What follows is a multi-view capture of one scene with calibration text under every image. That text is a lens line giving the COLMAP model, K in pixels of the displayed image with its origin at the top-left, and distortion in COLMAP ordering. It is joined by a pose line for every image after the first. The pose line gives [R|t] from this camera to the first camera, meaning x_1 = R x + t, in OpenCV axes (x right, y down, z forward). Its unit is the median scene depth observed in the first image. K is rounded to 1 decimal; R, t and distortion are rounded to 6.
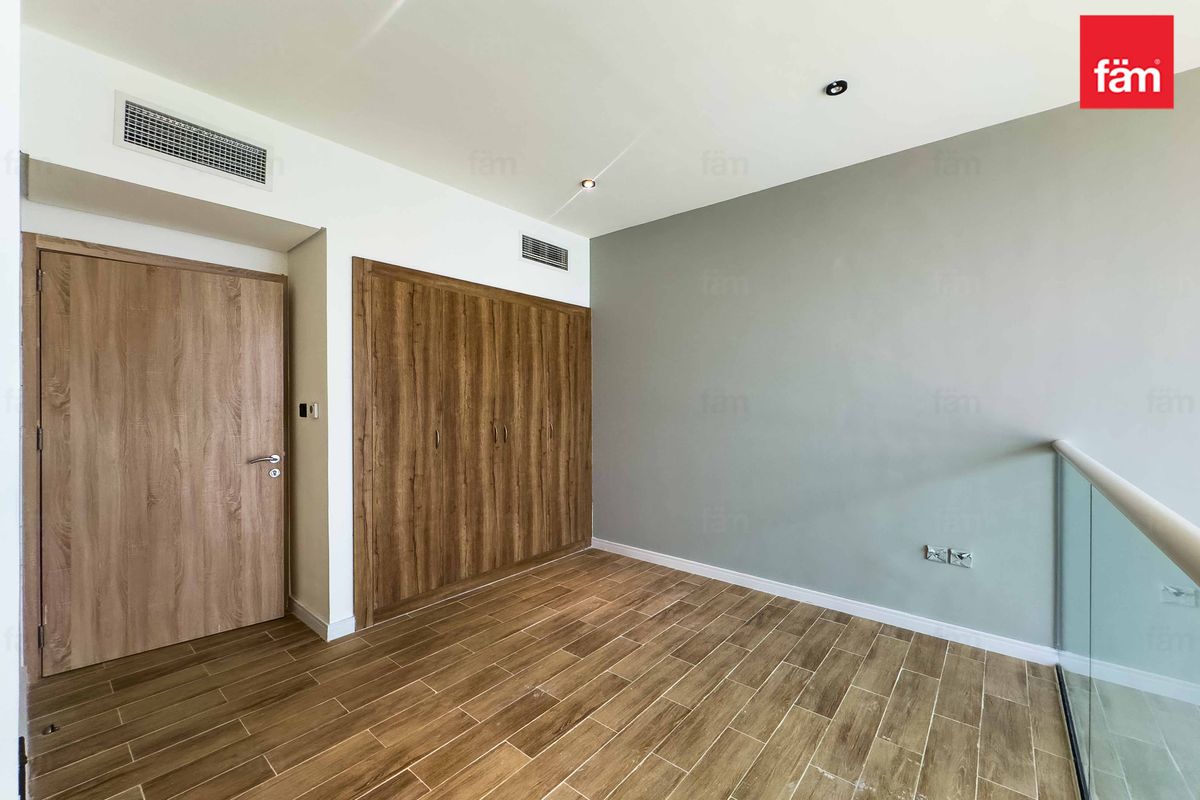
lens RADIAL K [[489.8, 0, 598.9], [0, 489.8, 402.2], [0, 0, 1]] dist [-0.002065, 0.000017]
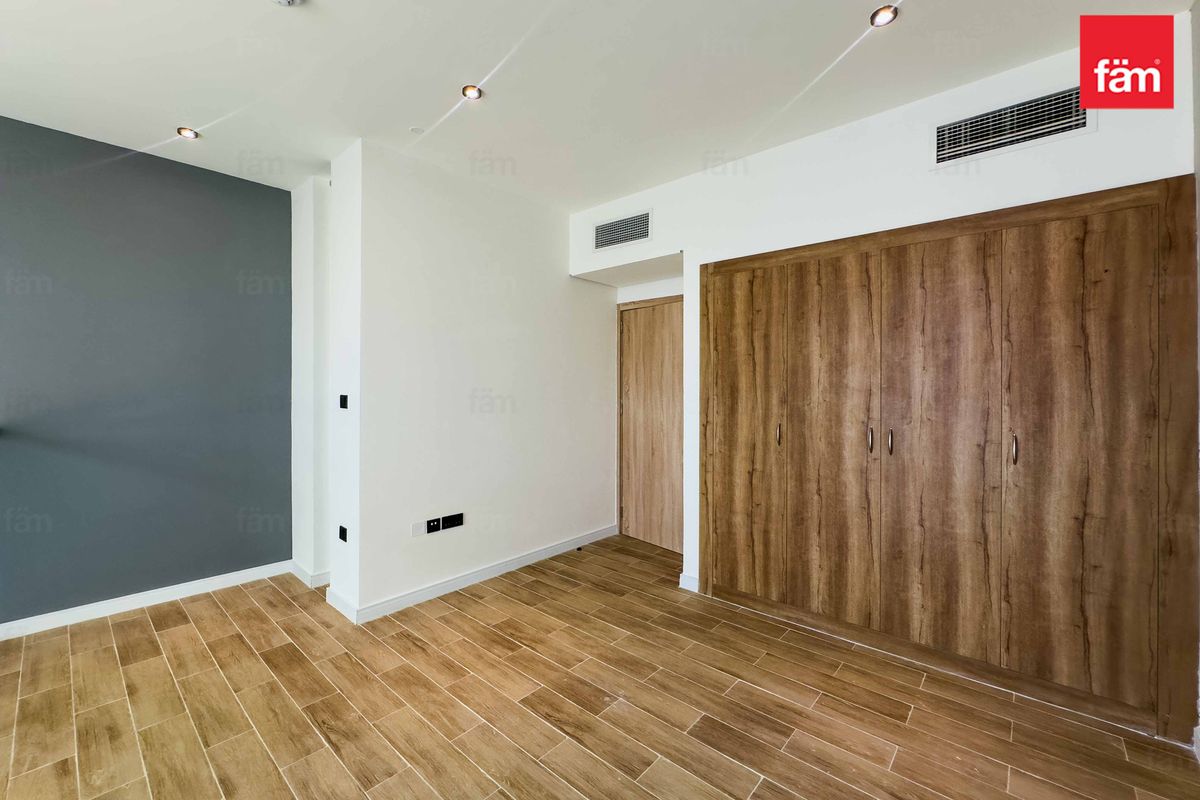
lens RADIAL K [[495.9, 0, 595.4], [0, 495.9, 387.0], [0, 0, 1]] dist [-0.002194, -0.000135]
pose [[-0.045553, -0.000040, -0.998962, 0.591297], [-0.007346, 0.999973, 0.000295, -0.009388], [0.998935, 0.007352, -0.045552, 0.712601]]
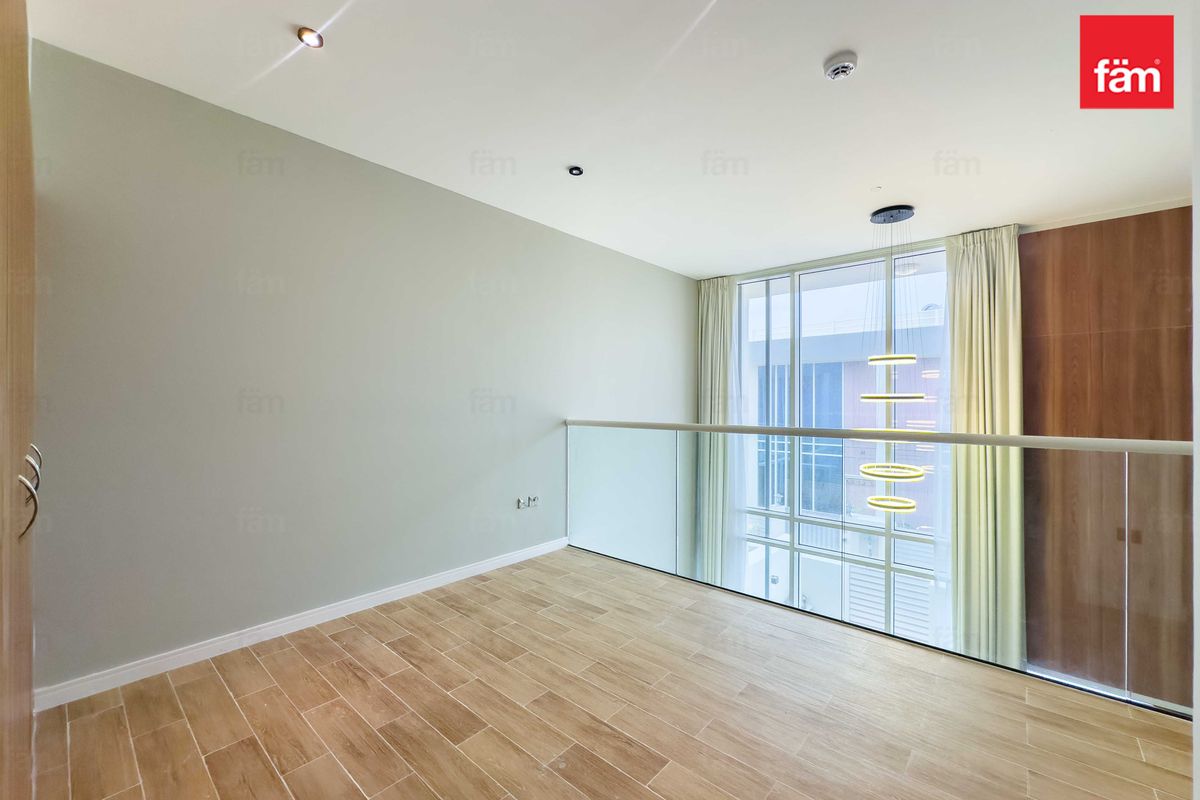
lens RADIAL K [[477.7, 0, 609.5], [0, 477.7, 404.4], [0, 0, 1]] dist [-0.002107, 0.000208]
pose [[0.017562, -0.007602, 0.999817, -0.620907], [0.002295, 0.999969, 0.007563, 0.010613], [-0.999843, 0.002162, 0.017579, 0.637066]]
